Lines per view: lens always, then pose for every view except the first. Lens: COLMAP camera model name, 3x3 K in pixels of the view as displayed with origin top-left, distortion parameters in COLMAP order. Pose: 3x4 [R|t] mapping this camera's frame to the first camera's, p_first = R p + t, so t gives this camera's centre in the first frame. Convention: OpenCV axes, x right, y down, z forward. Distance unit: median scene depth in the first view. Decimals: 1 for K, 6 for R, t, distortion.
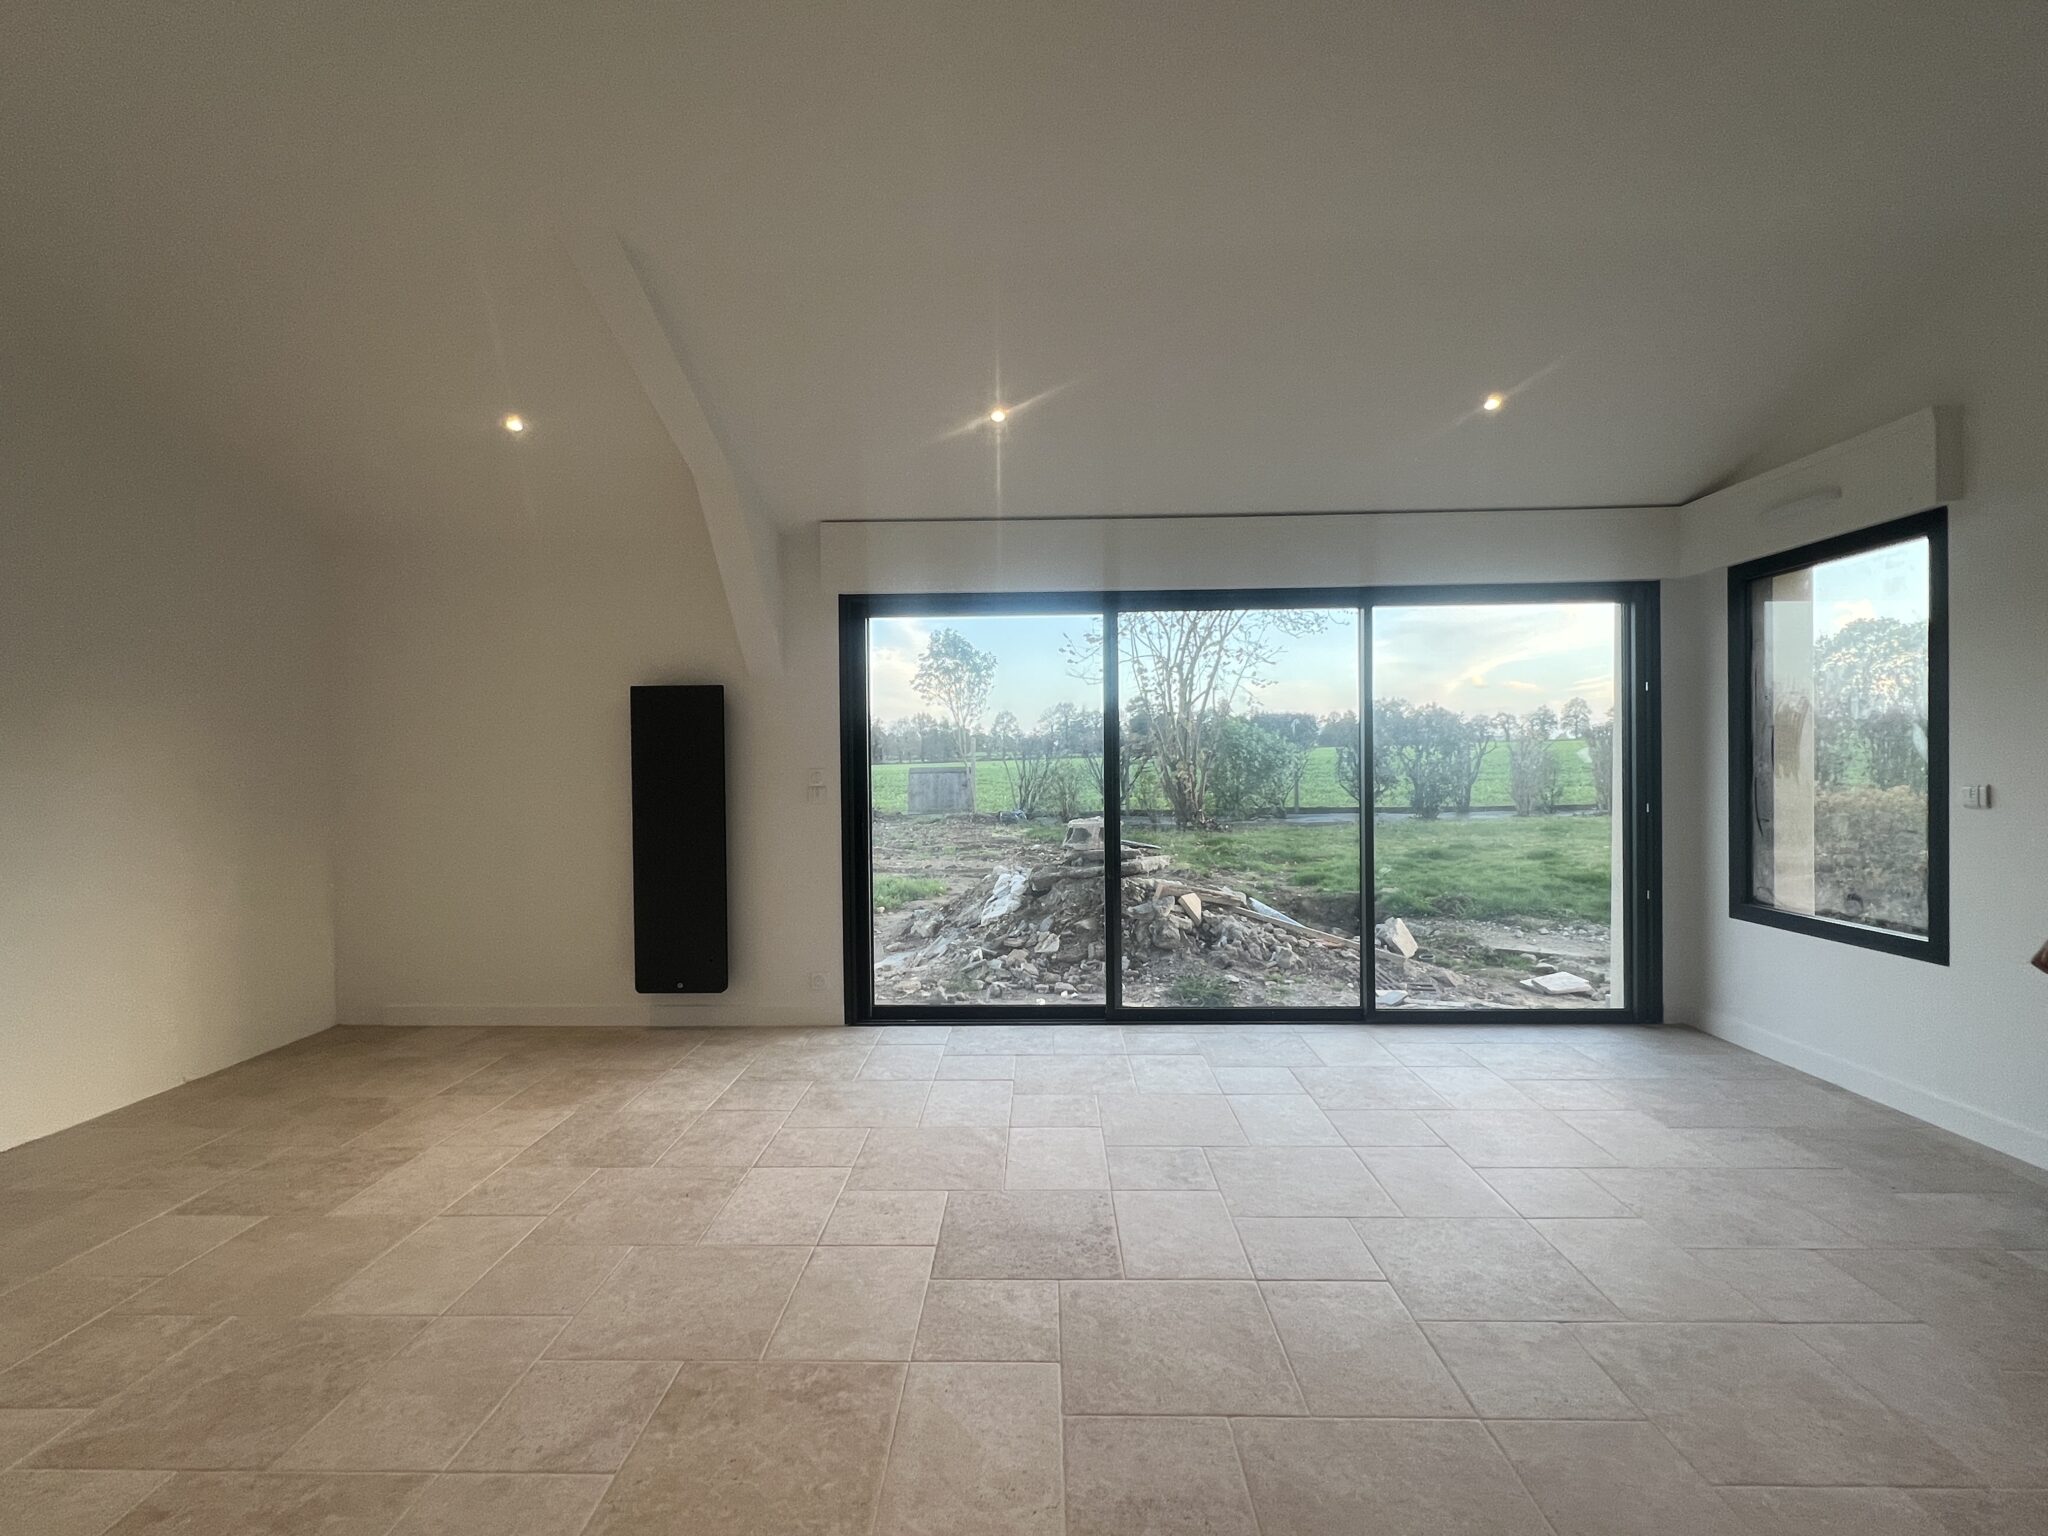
lens RADIAL K [[943.1, 0, 1024.8], [0, 943.1, 767.4], [0, 0, 1]] dist [0.003223, -0.000177]
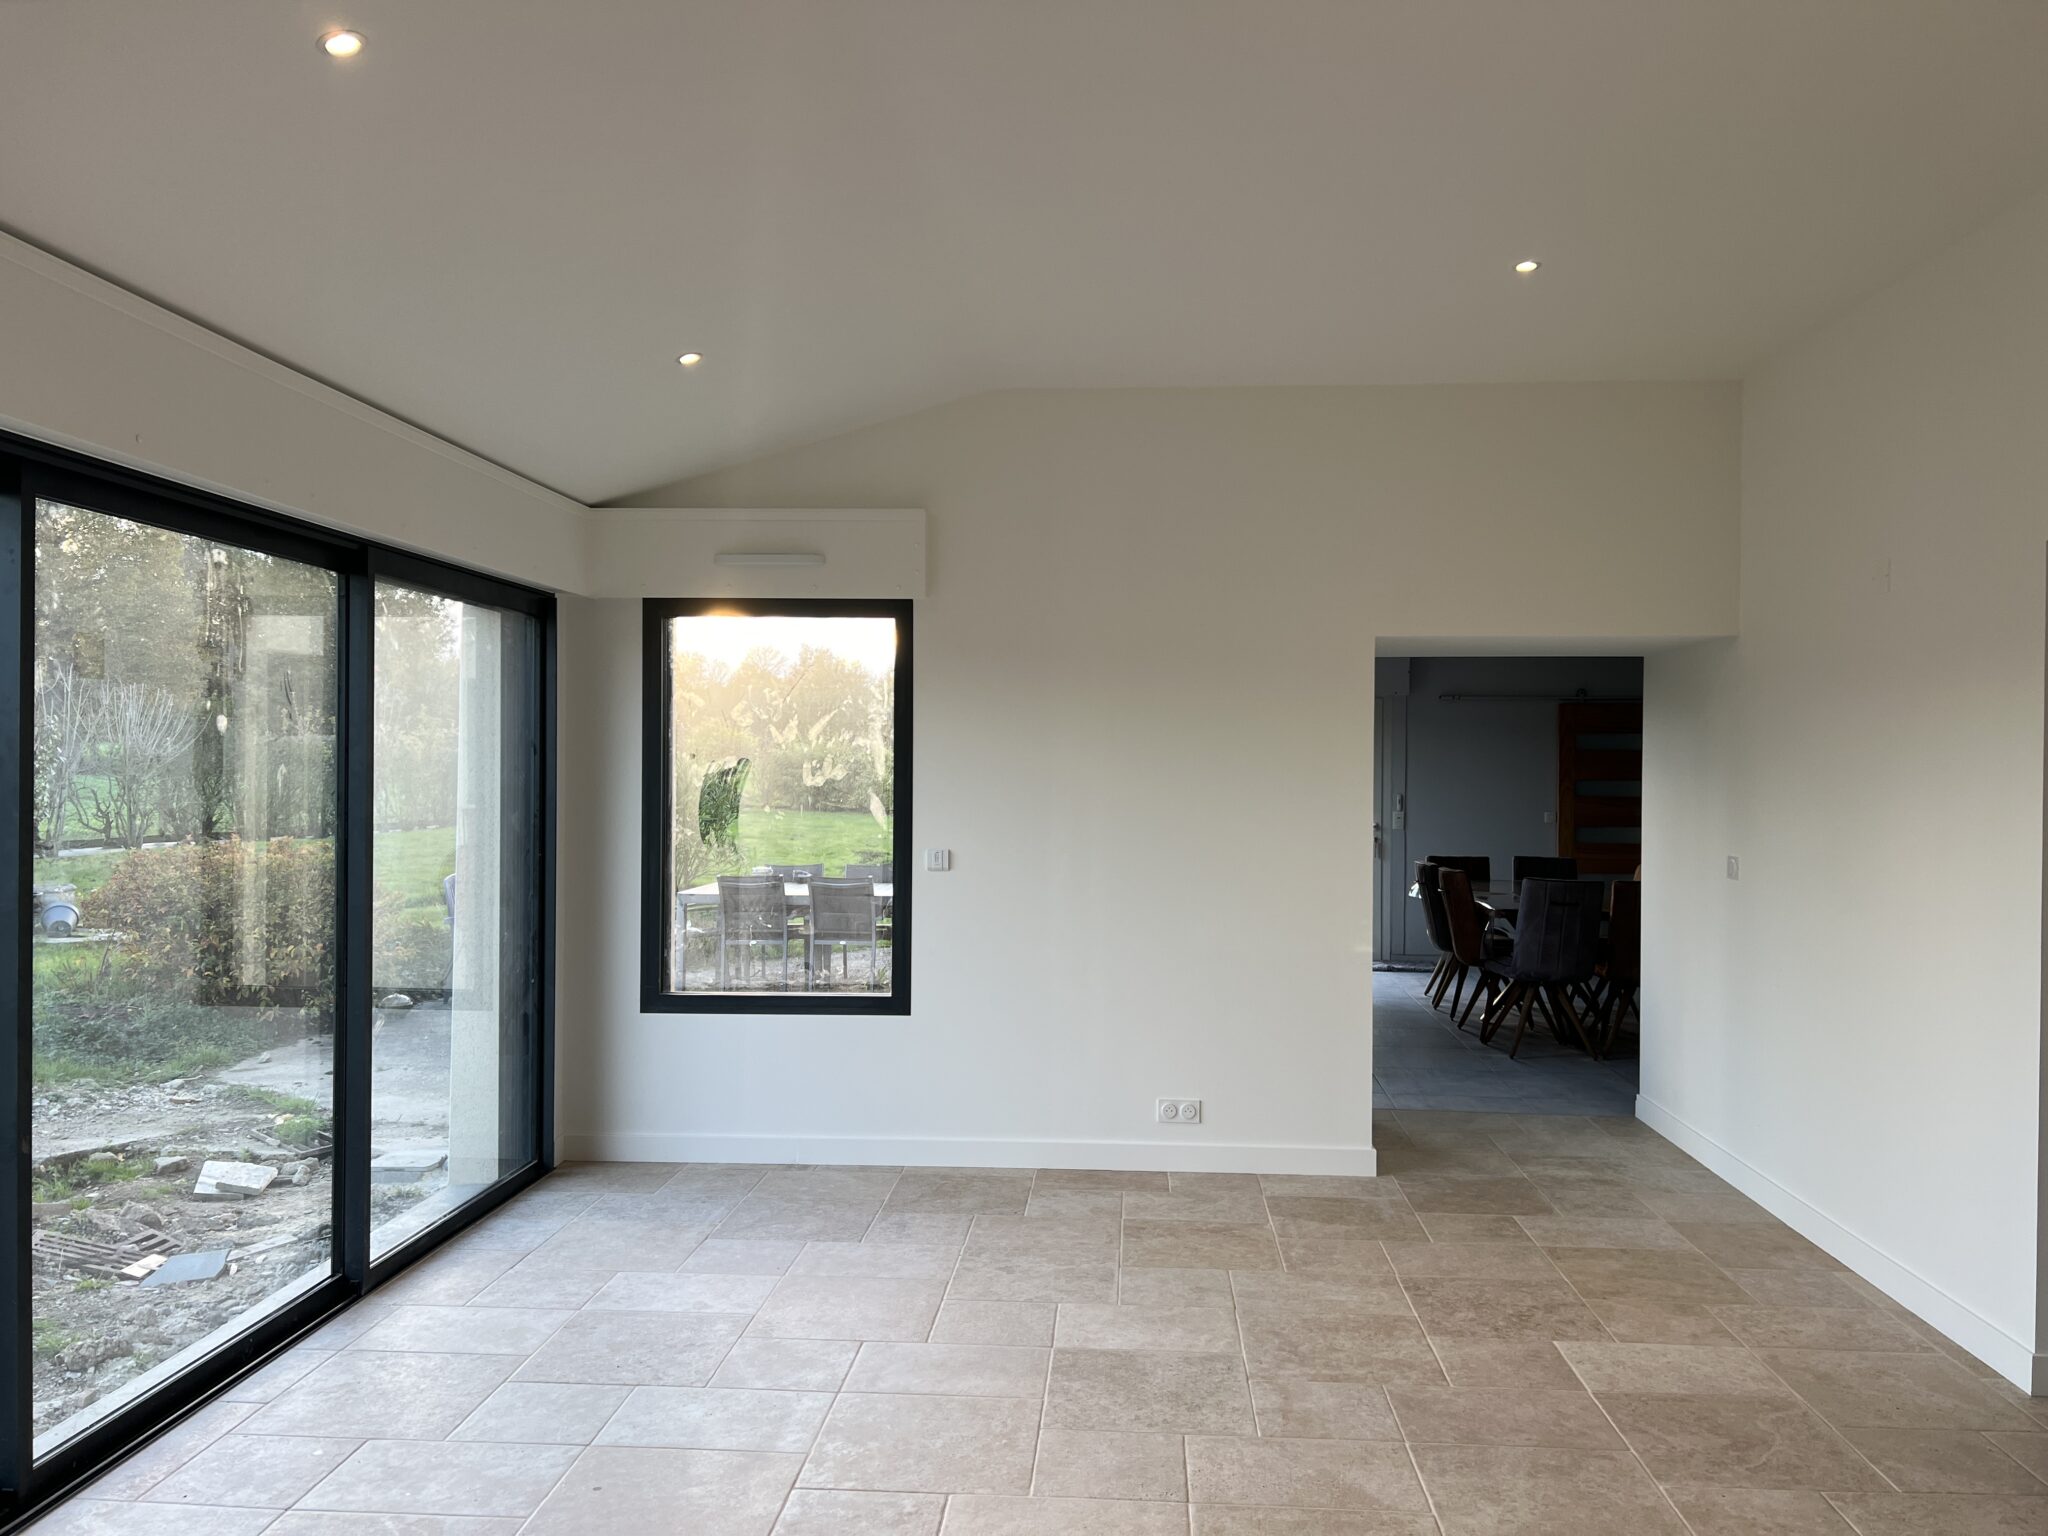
lens RADIAL K [[1557.6, 0, 1023.1], [0, 1557.6, 761.6], [0, 0, 1]] dist [0.044393, -0.005035]
pose [[0.046525, 0.011979, 0.998845, -0.771989], [0.000748, 0.999927, -0.012027, -0.058365], [-0.998917, 0.001307, 0.046513, 0.731476]]
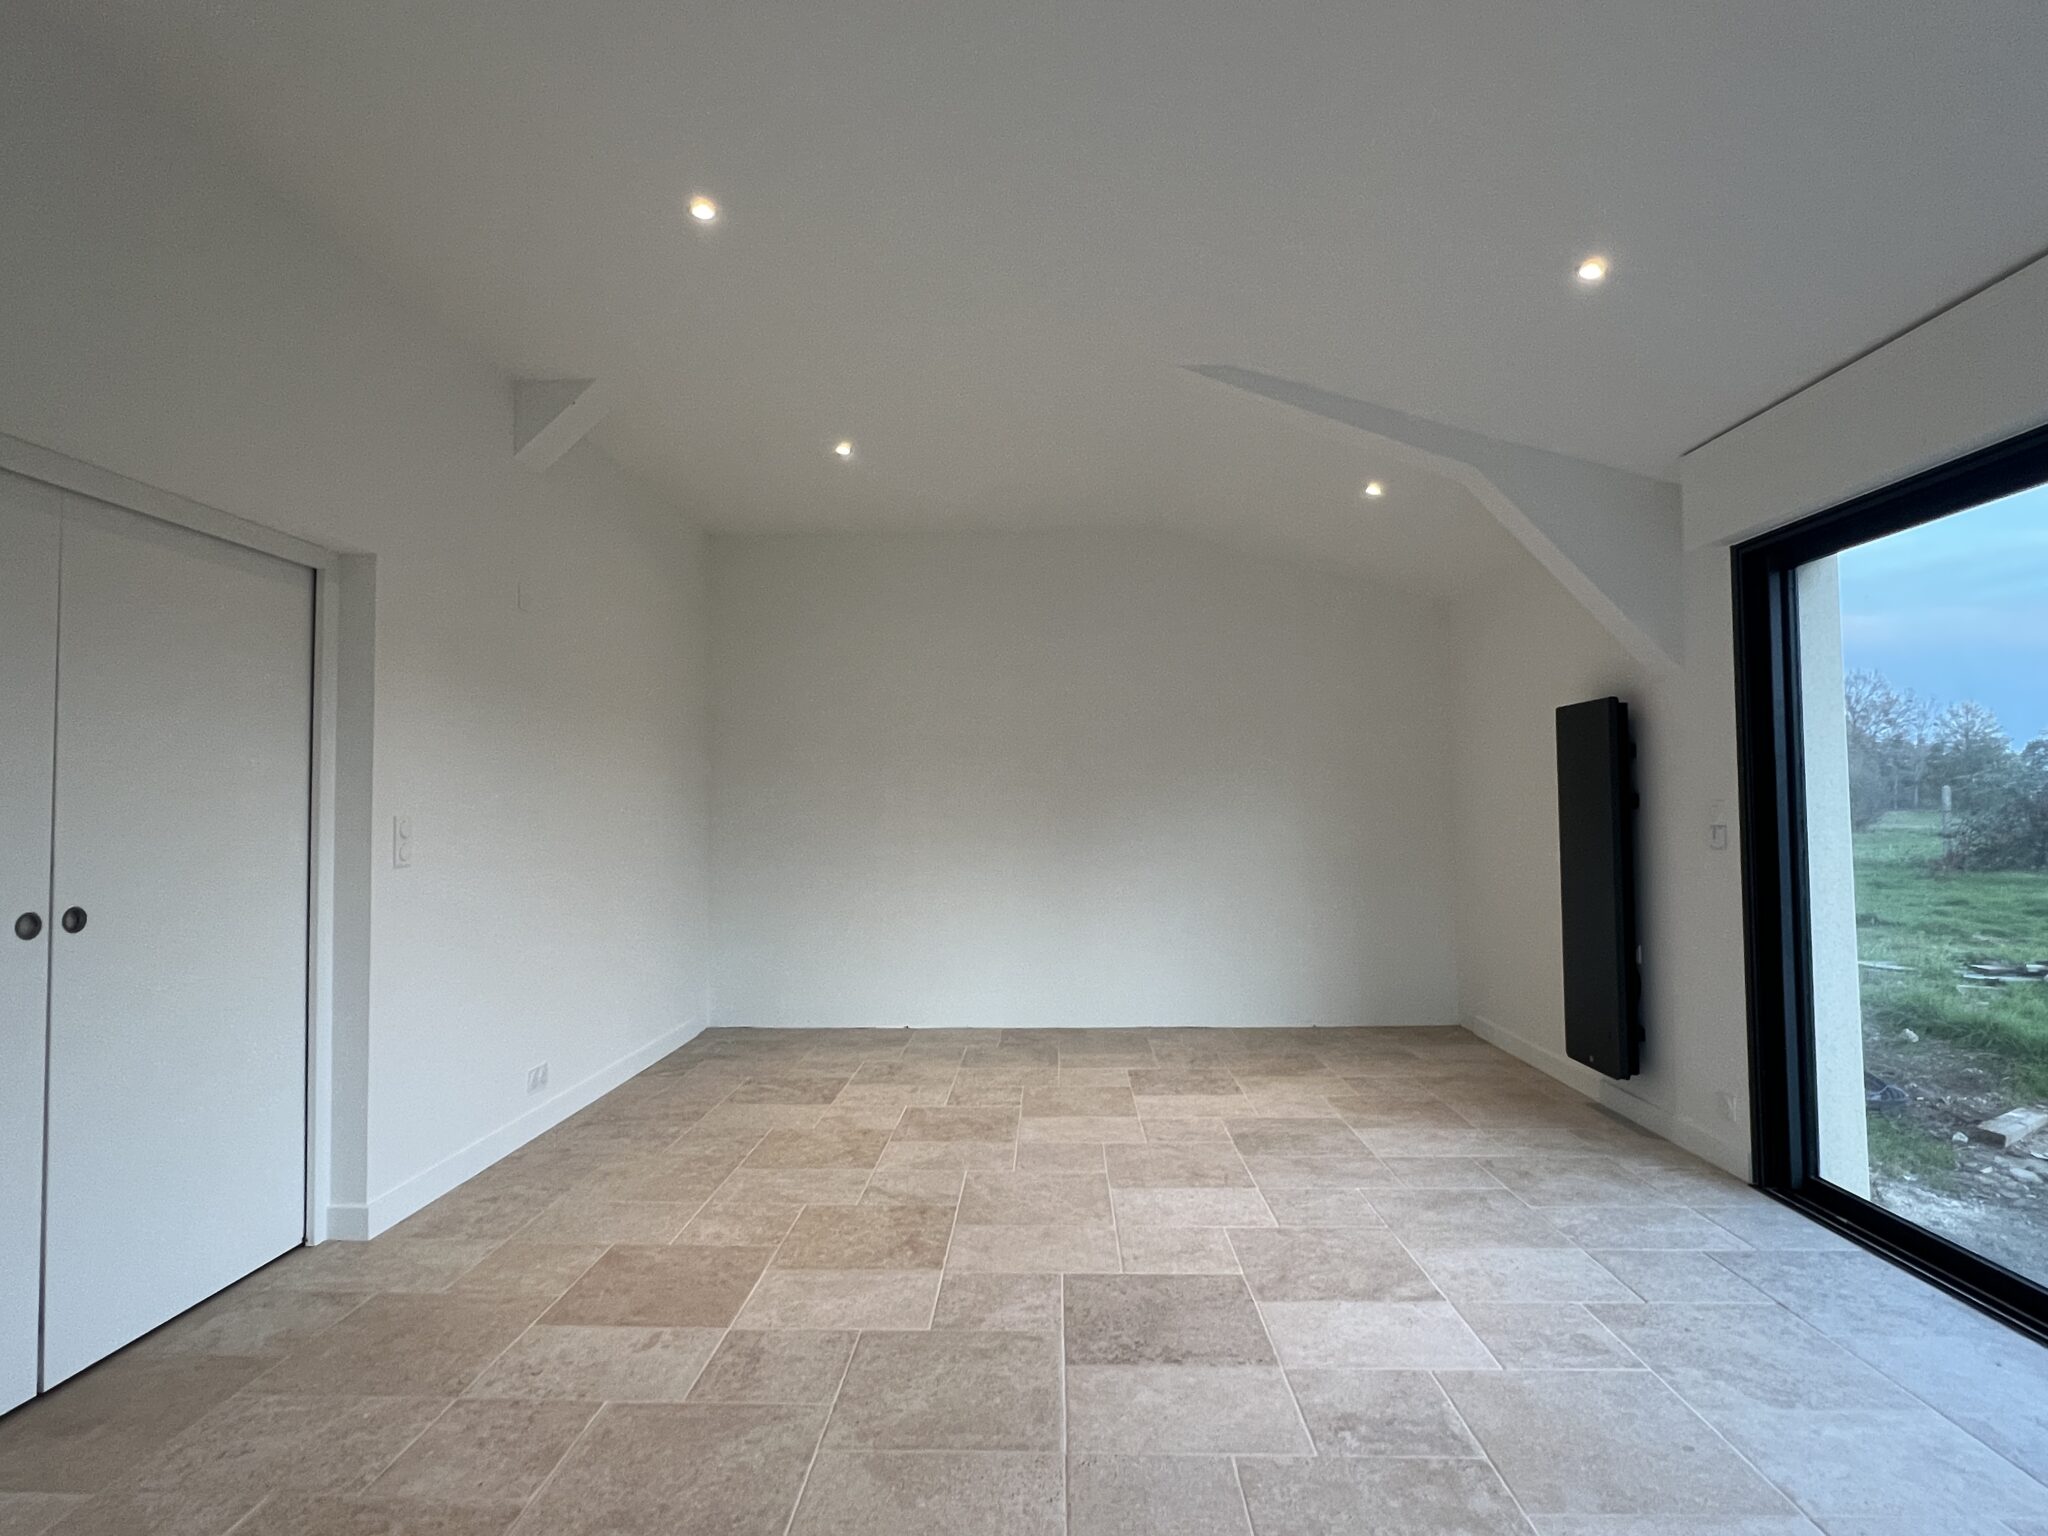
lens RADIAL K [[1066.6, 0, 1024.5], [0, 1066.6, 771.9], [0, 0, 1]] dist [0.000553, 0.000081]
pose [[-0.008574, -0.027523, -0.999584, 0.780947], [0.004626, 0.999609, -0.027563, -0.001252], [0.999953, -0.004860, -0.008443, 0.660682]]
